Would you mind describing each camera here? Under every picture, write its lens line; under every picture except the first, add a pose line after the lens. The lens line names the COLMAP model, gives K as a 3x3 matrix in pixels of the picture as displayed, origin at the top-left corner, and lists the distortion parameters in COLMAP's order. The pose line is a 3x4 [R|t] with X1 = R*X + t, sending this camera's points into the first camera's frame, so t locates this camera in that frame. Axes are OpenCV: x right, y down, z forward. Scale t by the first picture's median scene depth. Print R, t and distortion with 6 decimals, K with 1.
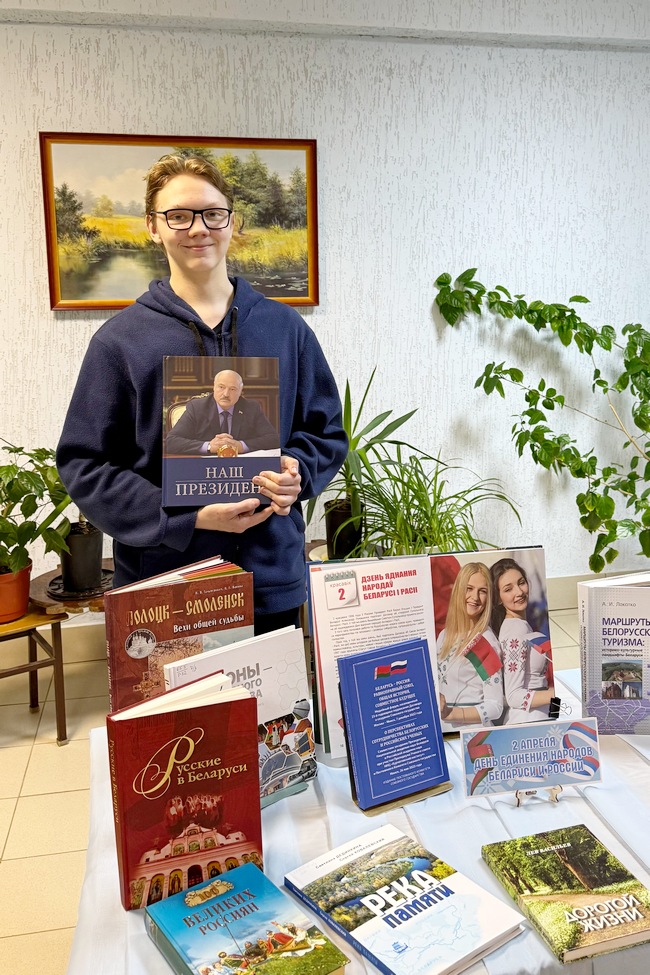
lens RADIAL K [[904.7, 0, 354.2], [0, 904.7, 396.5], [0, 0, 1]] dist [0.109673, -0.184864]
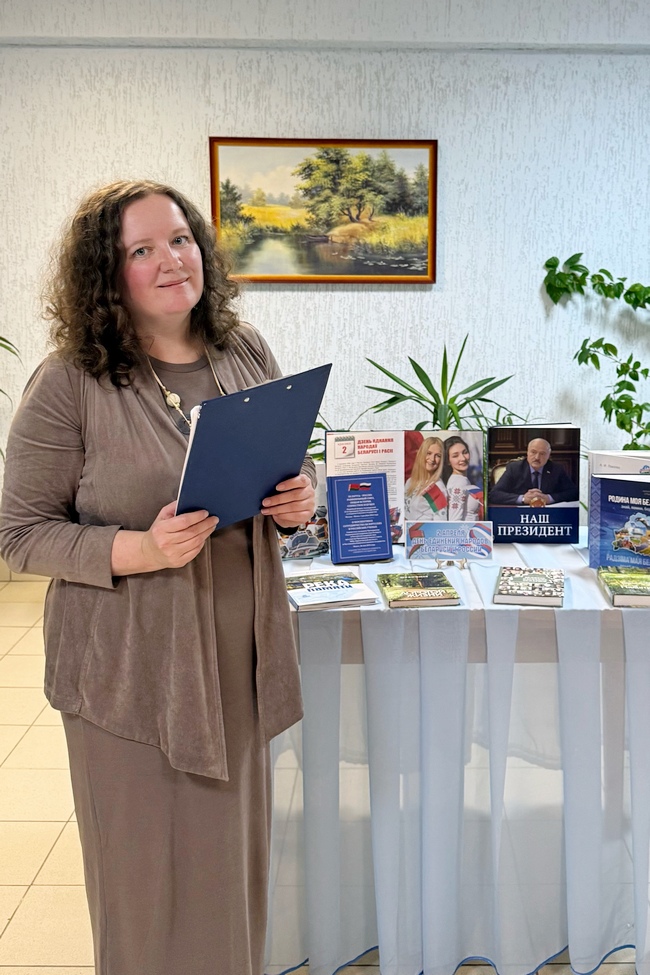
lens RADIAL K [[1065.7, 0, 399.6], [0, 1065.7, 391.3], [0, 0, 1]] dist [0.082648, 0.000000]
pose [[0.981673, 0.038674, -0.186610, 0.177797], [-0.041960, 0.999026, -0.013686, 0.057704], [0.185898, 0.021266, 0.982339, -0.337876]]
